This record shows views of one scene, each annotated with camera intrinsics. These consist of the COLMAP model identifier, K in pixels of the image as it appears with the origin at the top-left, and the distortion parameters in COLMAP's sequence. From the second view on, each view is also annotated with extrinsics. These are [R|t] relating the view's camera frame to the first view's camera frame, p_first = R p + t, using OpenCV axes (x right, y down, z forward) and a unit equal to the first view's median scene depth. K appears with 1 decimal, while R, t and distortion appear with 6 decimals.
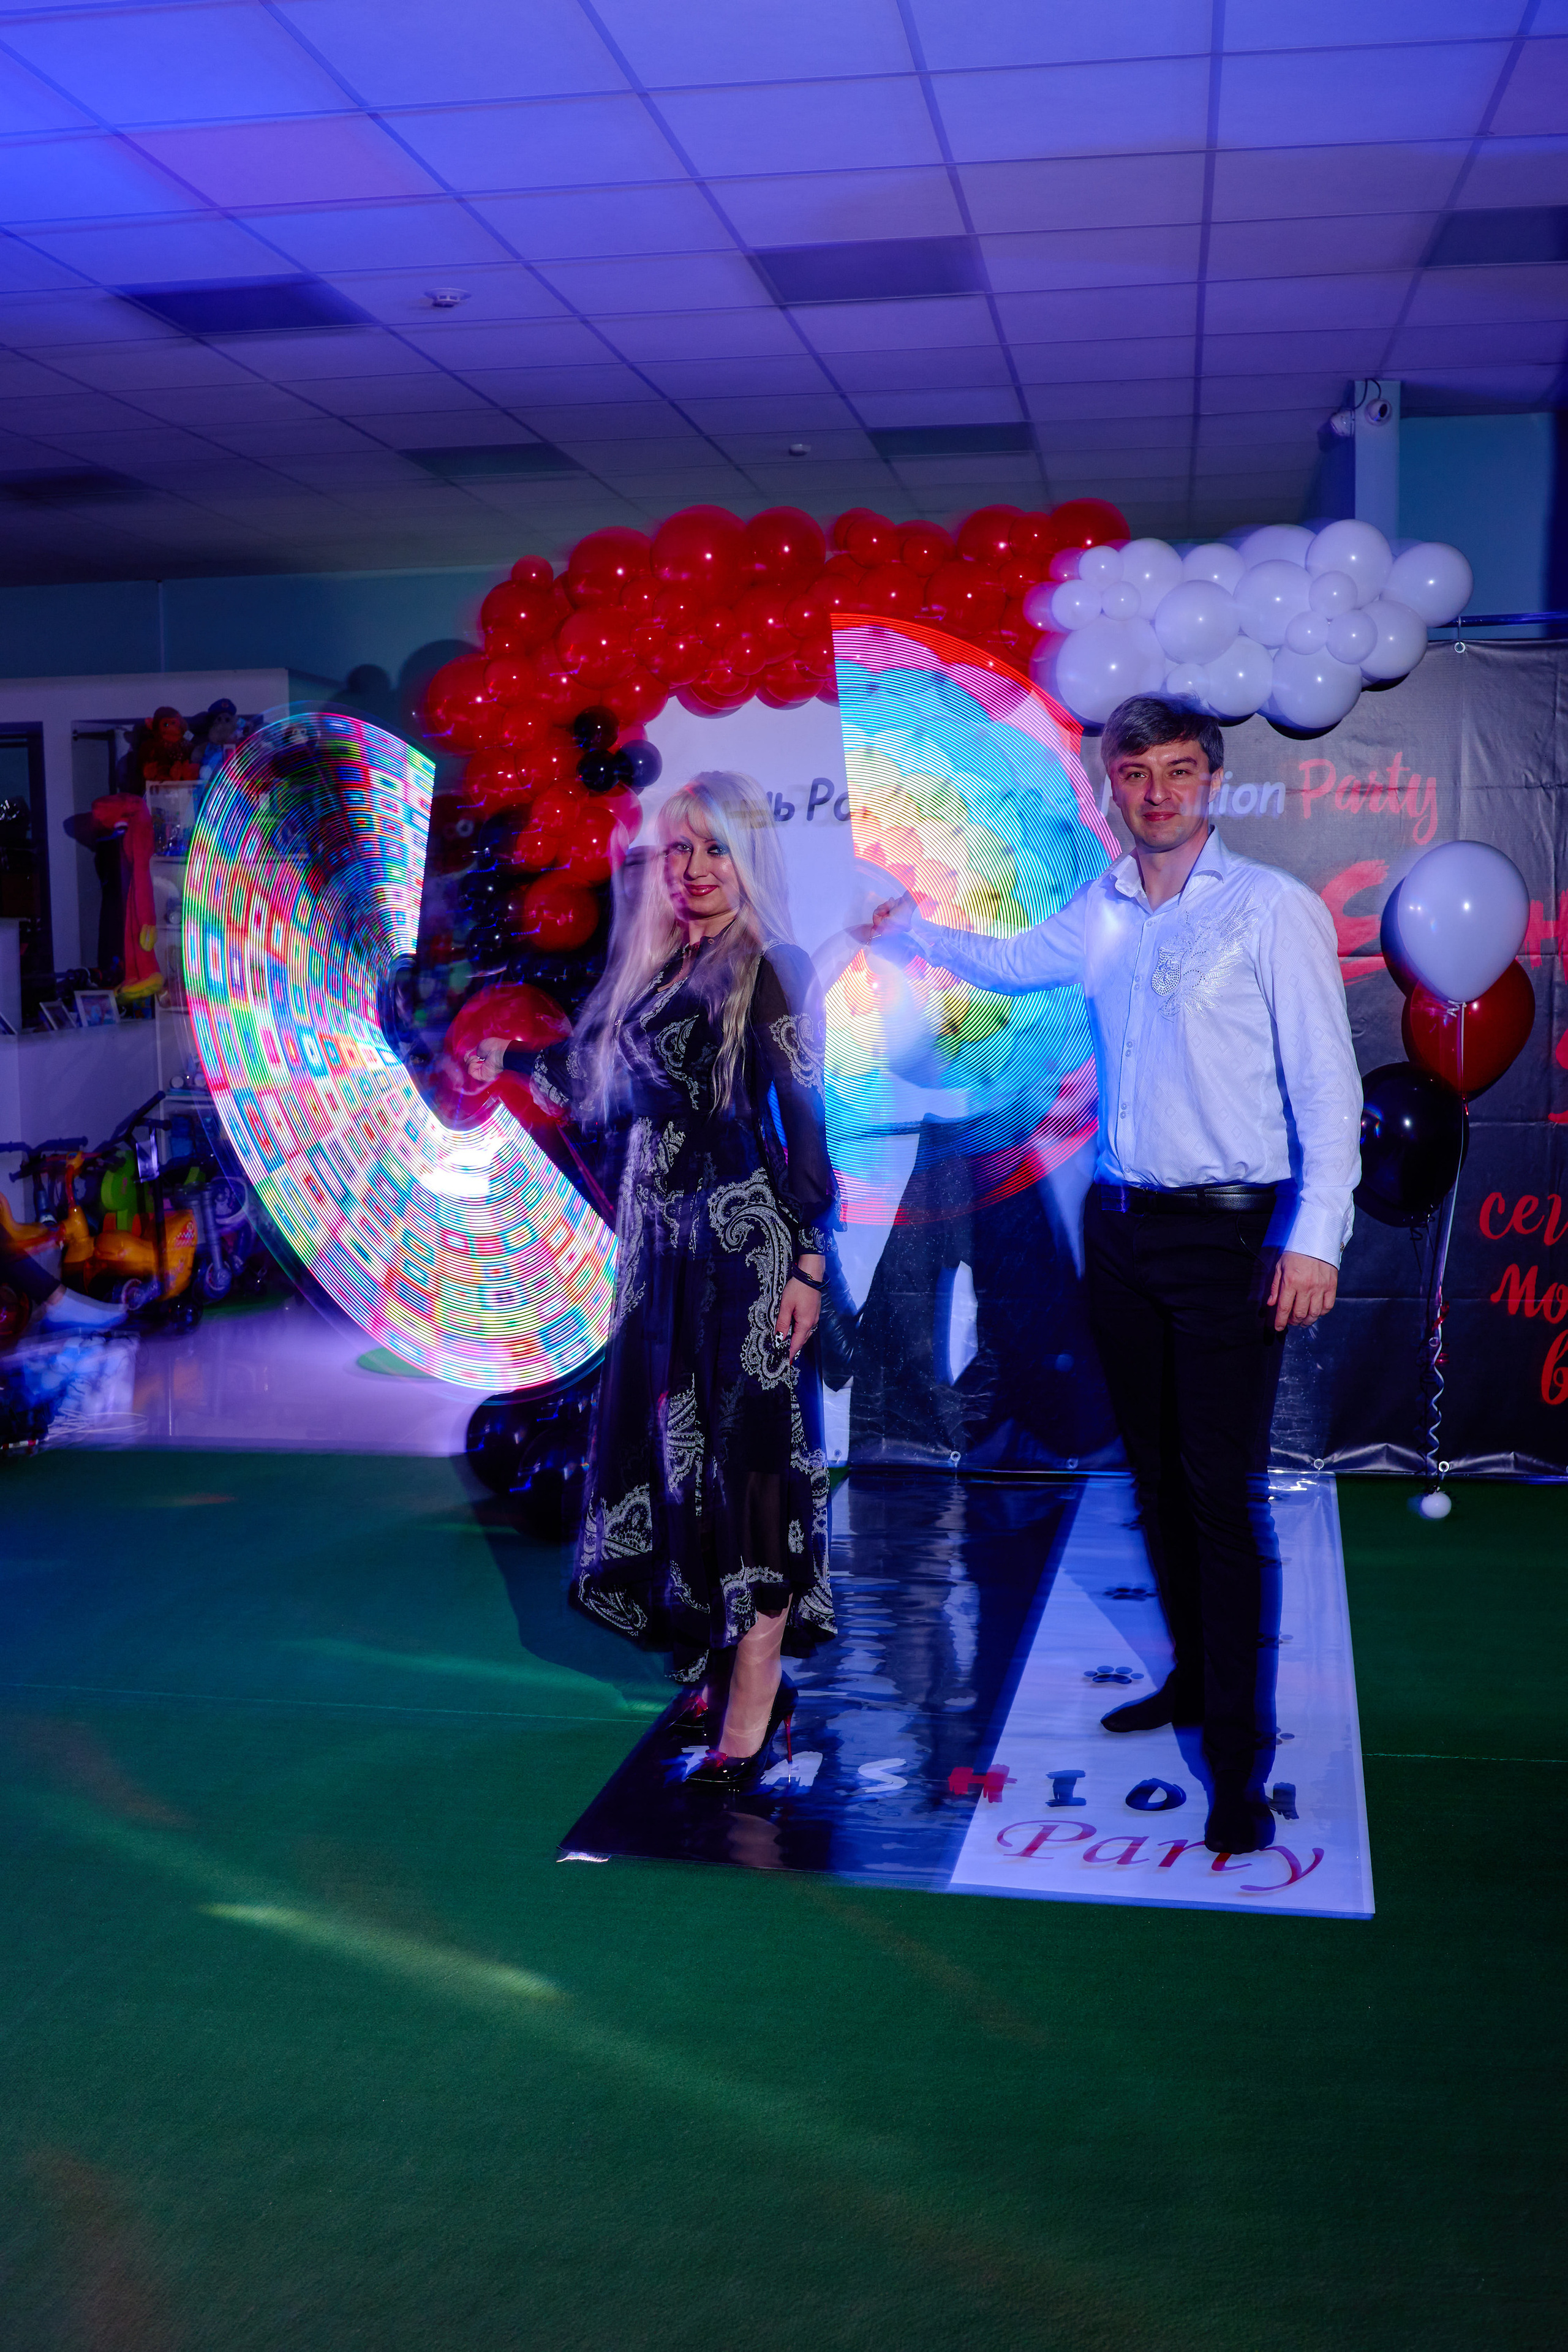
lens RADIAL K [[2270.0, 0, 799.7], [0, 2270.0, 1176.2], [0, 0, 1]] dist [-0.038936, 0.000000]
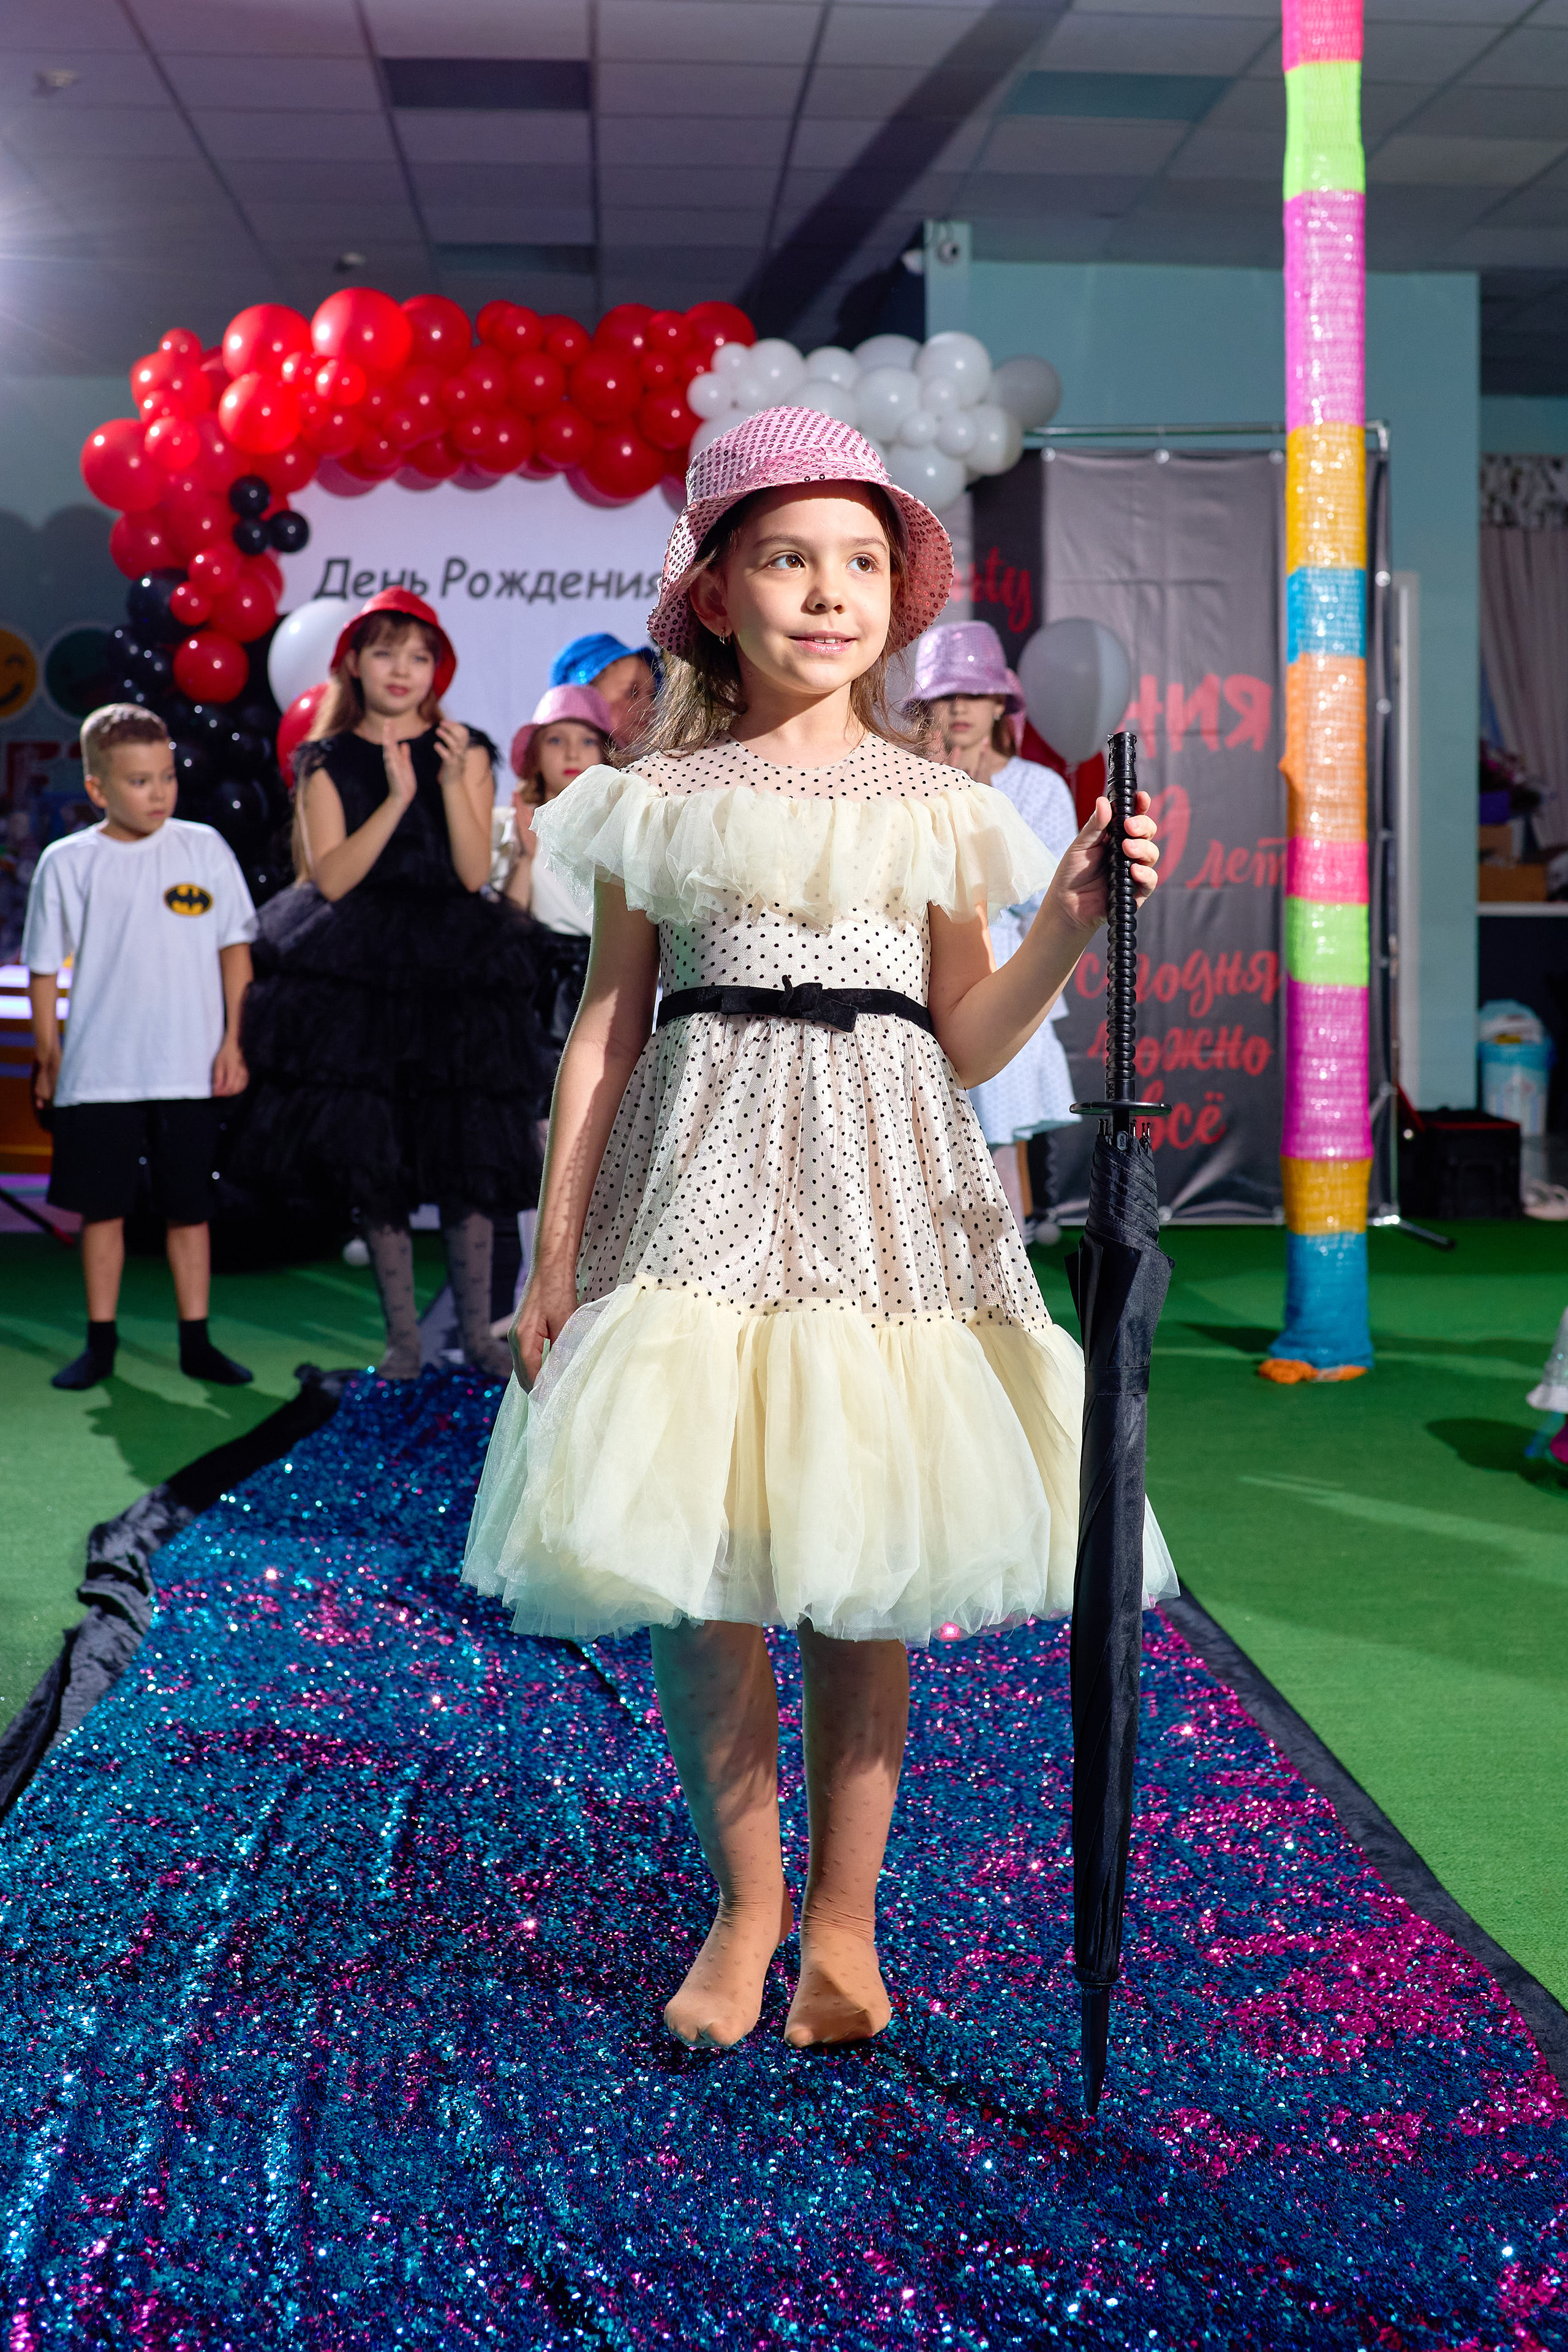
lens RADIAL K [[3025.6, 0, 802.0], [0, 3025.6, 968.1], [0, 0, 1]] dist [-0.084209, 0.000000]
pose [[0.974080, 0.008162, 0.226056, -0.149500], [0.014566, 0.995011, -0.098692, 0.152507], [-0.225734, 0.099427, 0.969102, -0.356902]]
